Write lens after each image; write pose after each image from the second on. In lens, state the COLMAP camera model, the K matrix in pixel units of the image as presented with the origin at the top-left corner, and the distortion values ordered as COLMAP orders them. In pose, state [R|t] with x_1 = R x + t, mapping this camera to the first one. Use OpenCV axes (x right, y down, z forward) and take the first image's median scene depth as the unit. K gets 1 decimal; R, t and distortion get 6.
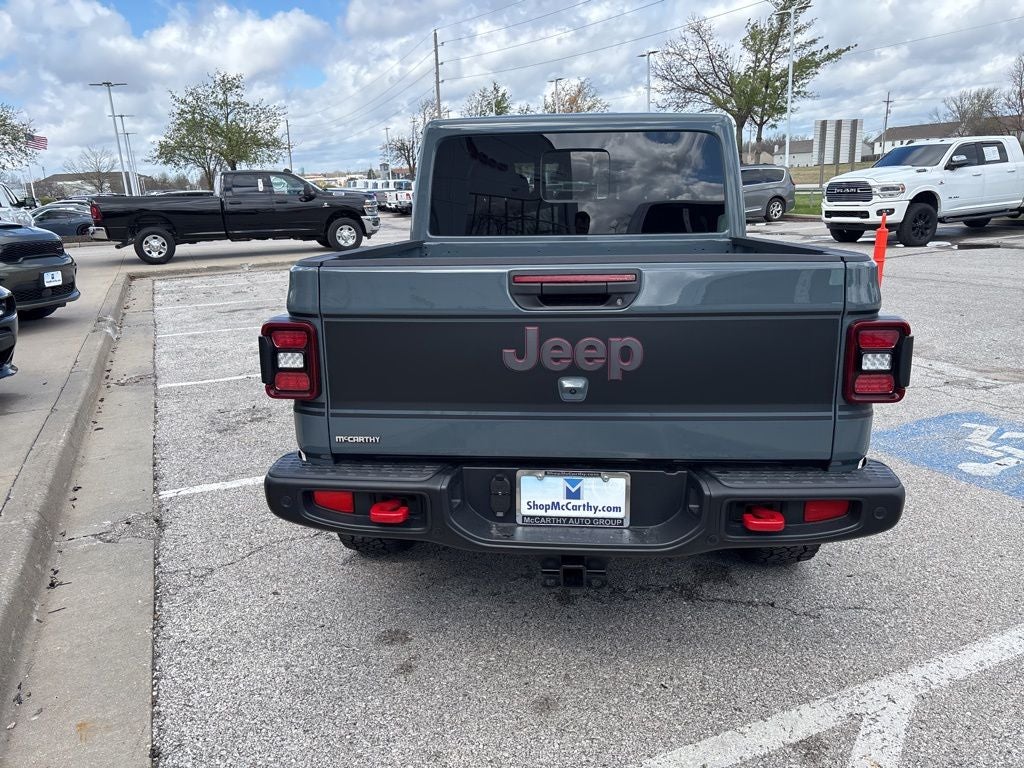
lens RADIAL K [[775.9, 0, 505.9], [0, 775.9, 374.1], [0, 0, 1]] dist [0.045204, -0.054836]
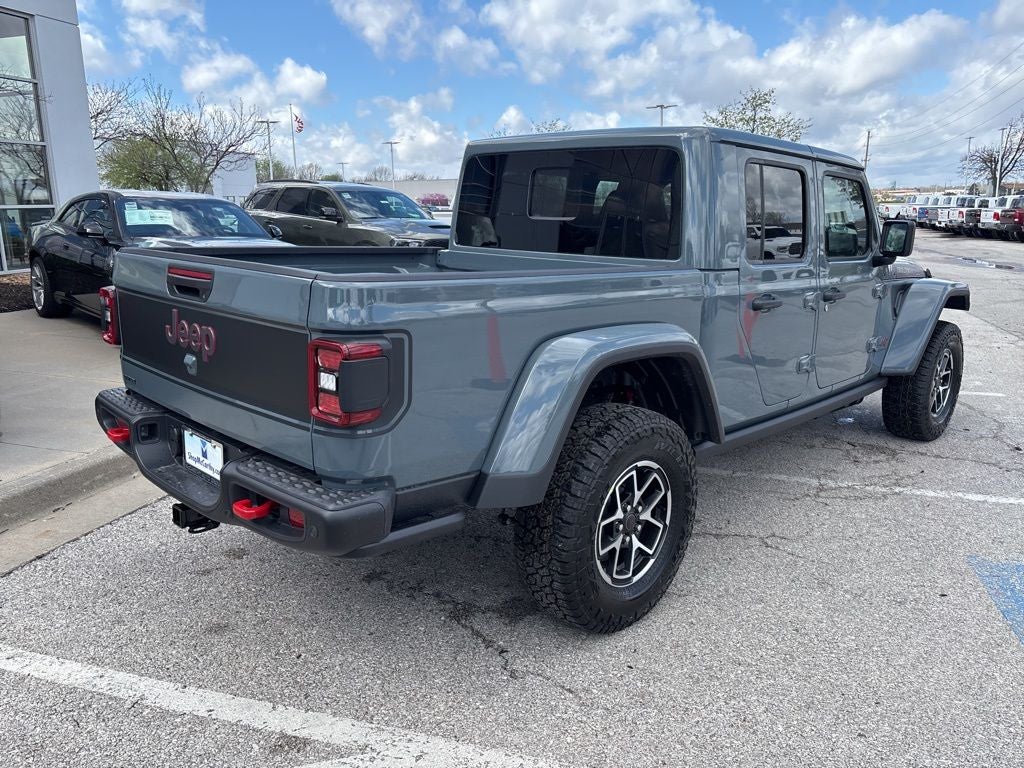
lens RADIAL K [[775.9, 0, 507.5], [0, 775.9, 375.9], [0, 0, 1]] dist [0.045204, -0.054836]
pose [[0.766781, 0.164359, -0.620511, 0.613180], [-0.172819, 0.983830, 0.047037, -0.053063], [0.618208, 0.071169, 0.782786, 0.173586]]
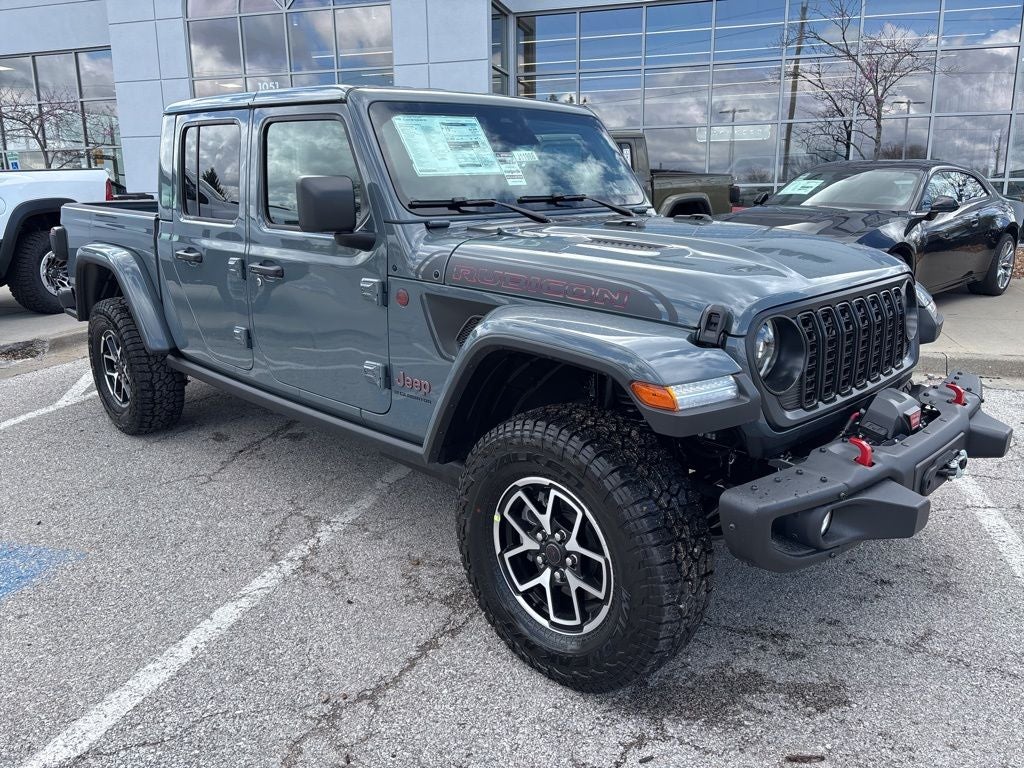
lens RADIAL K [[775.9, 0, 520.0], [0, 775.9, 389.3], [0, 0, 1]] dist [0.045204, -0.054836]
pose [[-0.642599, 0.220568, -0.733768, 0.753026], [-0.151072, 0.902396, 0.403558, -0.427275], [0.751162, 0.370178, -0.546557, 1.854498]]
